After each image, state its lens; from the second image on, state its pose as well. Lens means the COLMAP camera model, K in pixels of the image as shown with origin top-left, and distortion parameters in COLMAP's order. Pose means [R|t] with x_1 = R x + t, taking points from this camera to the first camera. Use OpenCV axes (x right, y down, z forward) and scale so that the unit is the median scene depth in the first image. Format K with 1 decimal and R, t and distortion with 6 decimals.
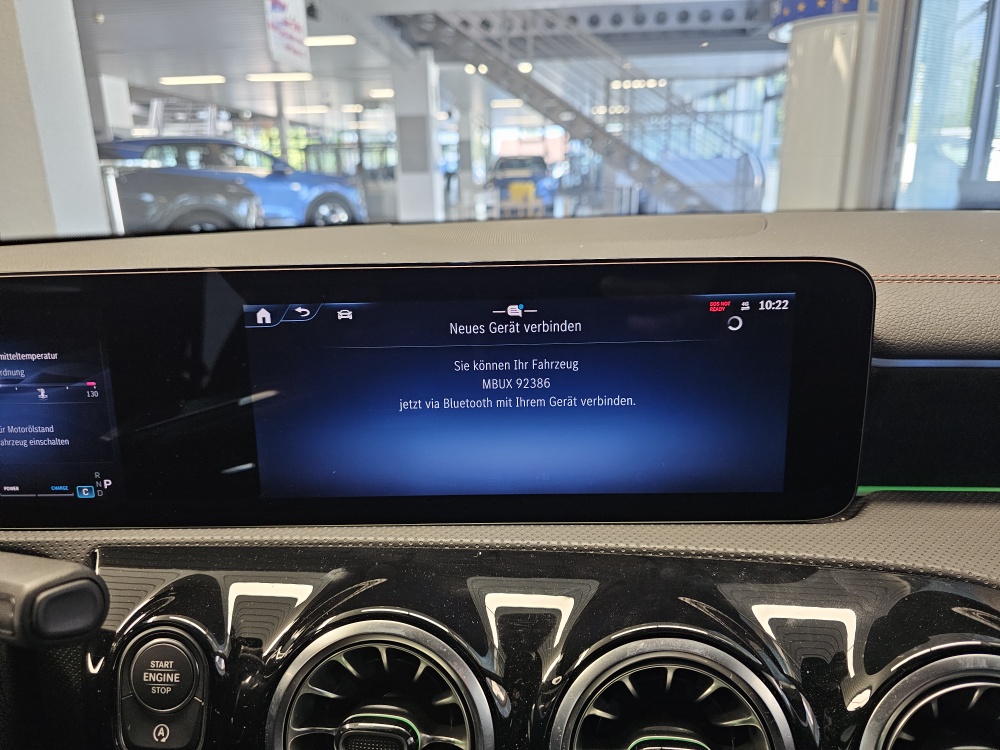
lens RADIAL K [[690.6, 0, 493.2], [0, 690.6, 365.7], [0, 0, 1]] dist [0.025769, -0.045929]
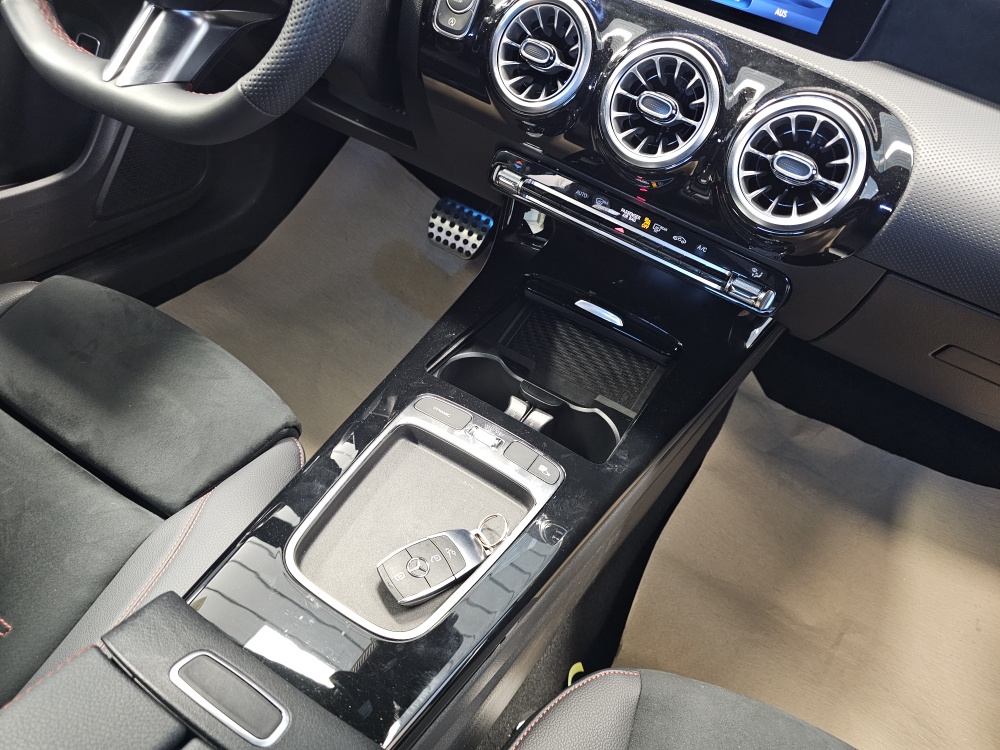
lens RADIAL K [[682.2, 0, 494.2], [0, 682.2, 381.5], [0, 0, 1]] dist [0.024302, -0.002127]
pose [[0.852330, 0.465200, -0.239002, 0.531927], [-0.314975, 0.821390, 0.475509, 0.317191], [0.417521, -0.330011, 0.846622, -0.901240]]
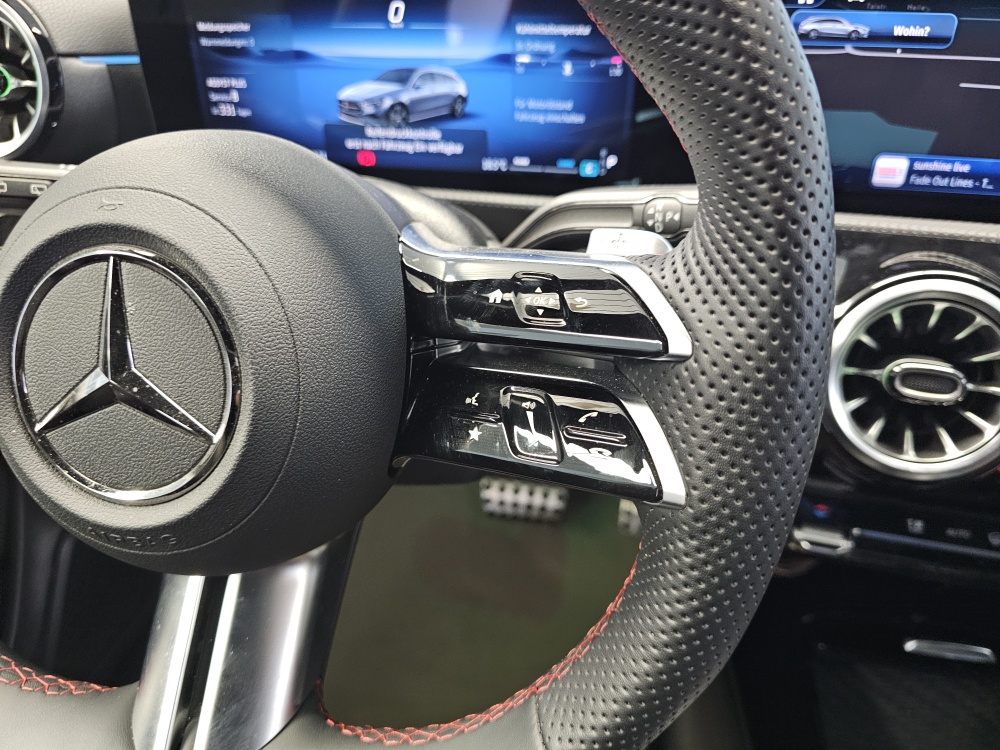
lens RADIAL K [[696.0, 0, 504.2], [0, 696.0, 374.9], [0, 0, 1]] dist [0.000654, -0.033636]
pose [[0.982490, 0.111127, -0.149546, -0.533323], [-0.062319, 0.952429, 0.298320, 0.176603], [0.175584, -0.283777, 0.942678, -0.170850]]
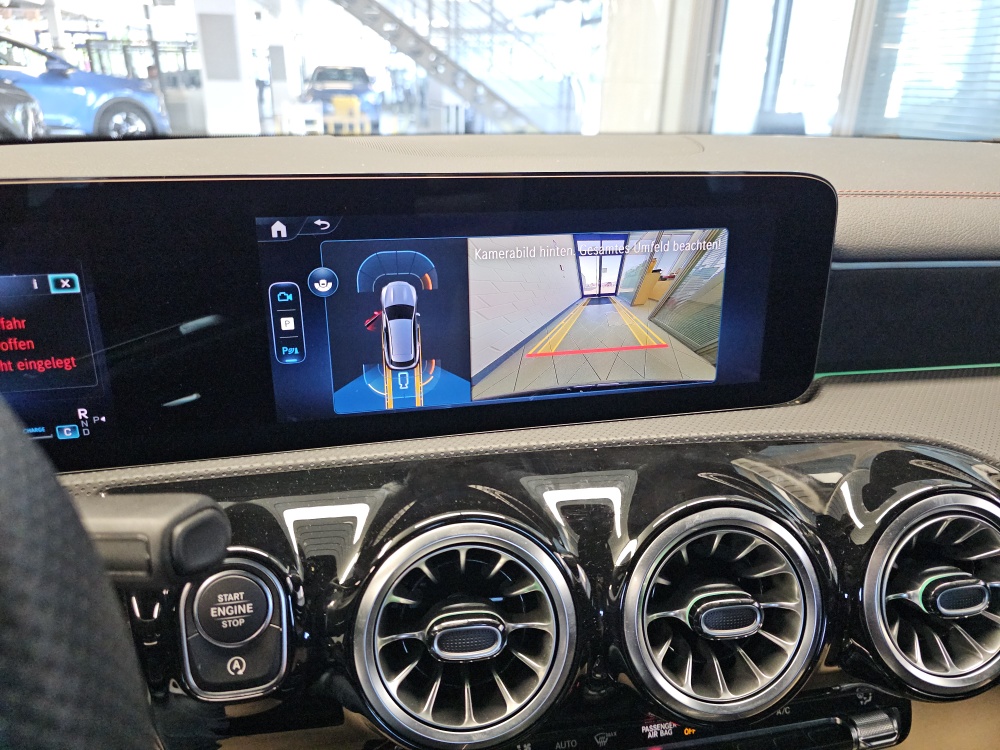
lens RADIAL K [[689.1, 0, 503.7], [0, 689.1, 350.8], [0, 0, 1]] dist [0.028612, -0.037768]
pose [[0.966034, -0.052126, 0.253104, -0.274943], [0.029015, 0.995130, 0.094202, 0.011685], [-0.256782, -0.083658, 0.962842, 0.010117]]
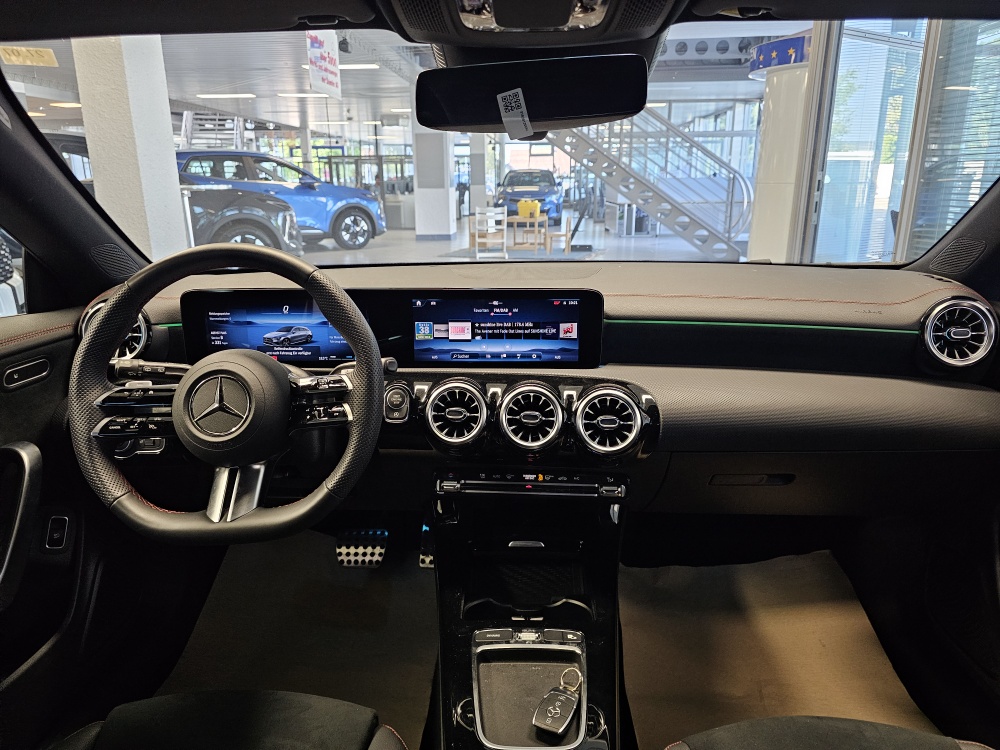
lens RADIAL K [[666.5, 0, 493.1], [0, 666.5, 376.2], [0, 0, 1]] dist [0.069399, -0.077412]
pose [[0.999719, 0.021216, -0.010563, 0.058465], [-0.021123, 0.999737, 0.008915, 0.228486], [0.010750, -0.008689, 0.999904, -2.066685]]
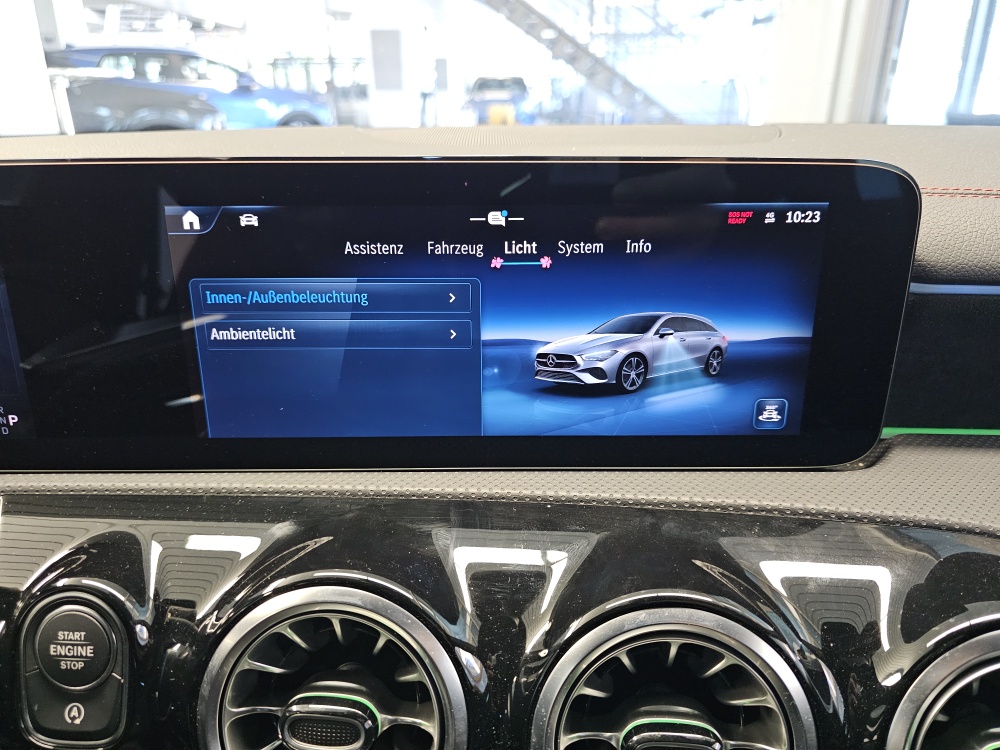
lens RADIAL K [[693.7, 0, 494.3], [0, 693.7, 367.0], [0, 0, 1]] dist [0.020701, -0.043303]
pose [[0.999253, 0.009815, 0.037379, -0.001103], [-0.013548, 0.994798, 0.100959, 0.012834], [-0.036194, -0.101390, 0.994188, 0.145695]]
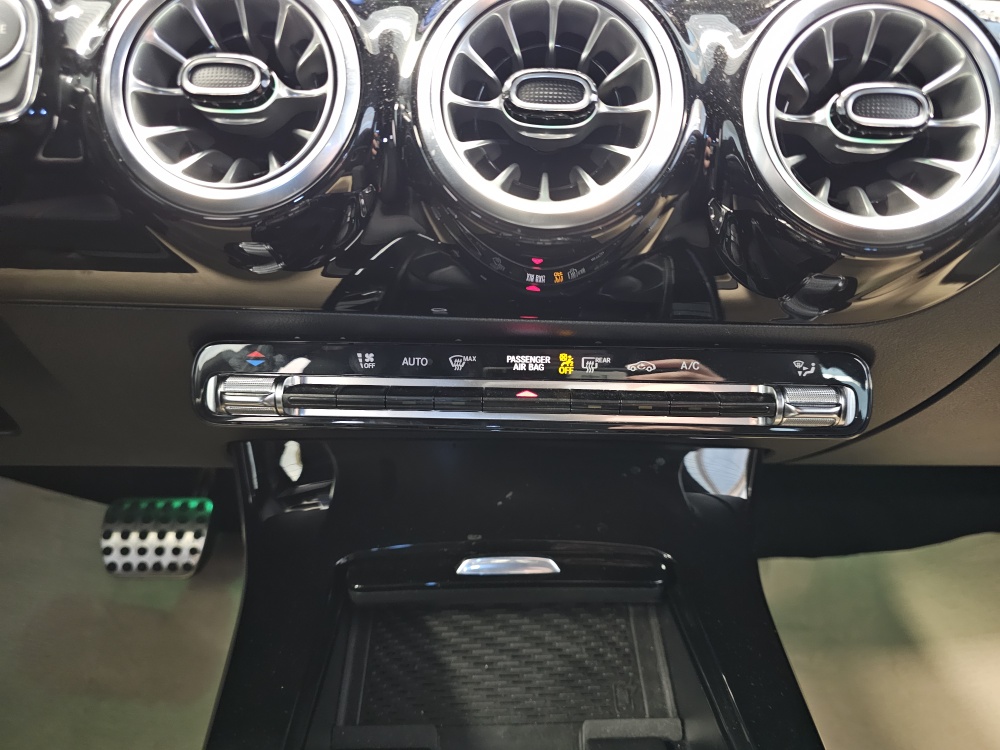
lens RADIAL K [[686.5, 0, 503.6], [0, 686.5, 365.6], [0, 0, 1]] dist [0.045655, -0.063134]
pose [[0.997256, 0.024667, 0.069796, 0.104809], [-0.030758, 0.995681, 0.087593, 0.631363], [-0.067334, -0.089500, 0.993708, 0.040023]]
